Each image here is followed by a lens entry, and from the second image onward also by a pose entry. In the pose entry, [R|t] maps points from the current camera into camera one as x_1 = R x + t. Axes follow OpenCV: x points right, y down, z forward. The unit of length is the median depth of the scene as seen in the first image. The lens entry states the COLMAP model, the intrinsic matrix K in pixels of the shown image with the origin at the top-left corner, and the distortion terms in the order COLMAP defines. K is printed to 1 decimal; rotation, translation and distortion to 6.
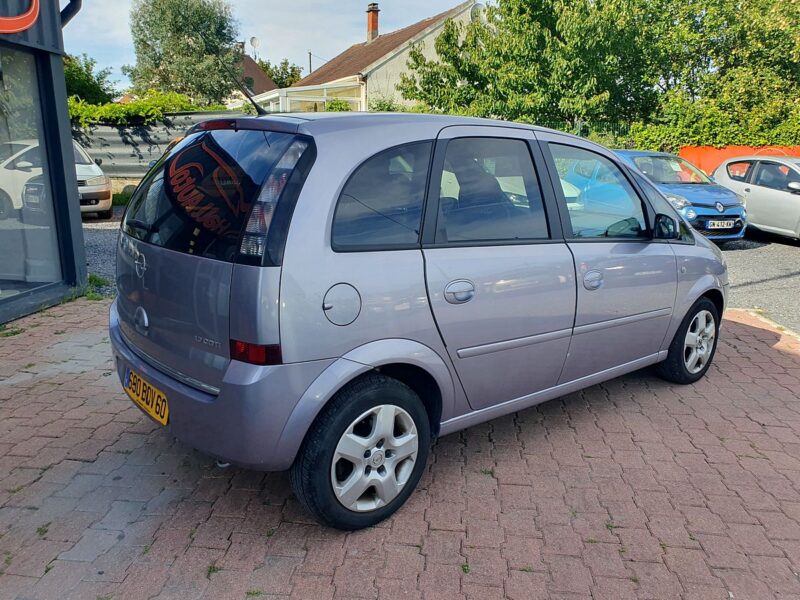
lens RADIAL K [[612.6, 0, 400.0], [0, 612.6, 300.0], [0, 0, 1]] dist [0.013126, 0.008118]
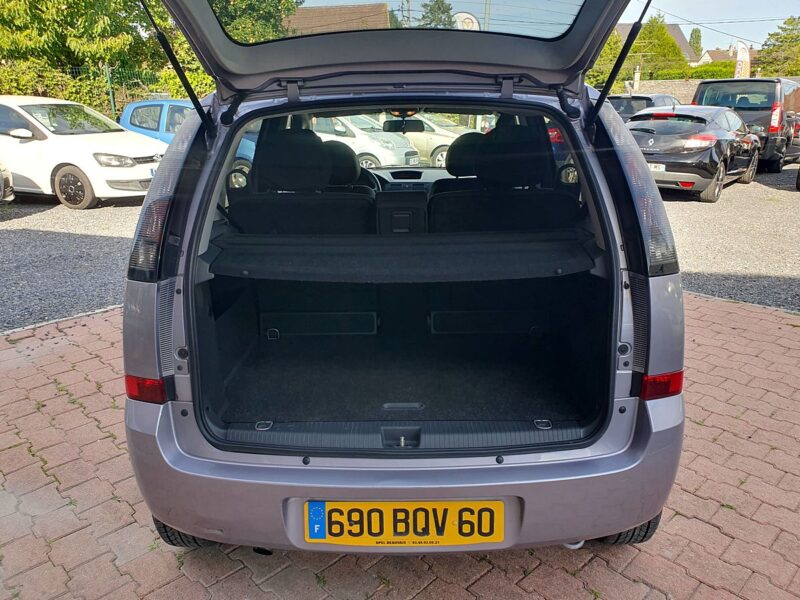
lens RADIAL K [[608.7, 0, 400.8], [0, 608.7, 288.3], [0, 0, 1]] dist [0.071855, -0.068847]
pose [[0.648200, -0.248333, 0.719838, -0.154300], [0.200199, 0.967648, 0.153549, -0.035841], [-0.734681, 0.044581, 0.676946, 0.105413]]
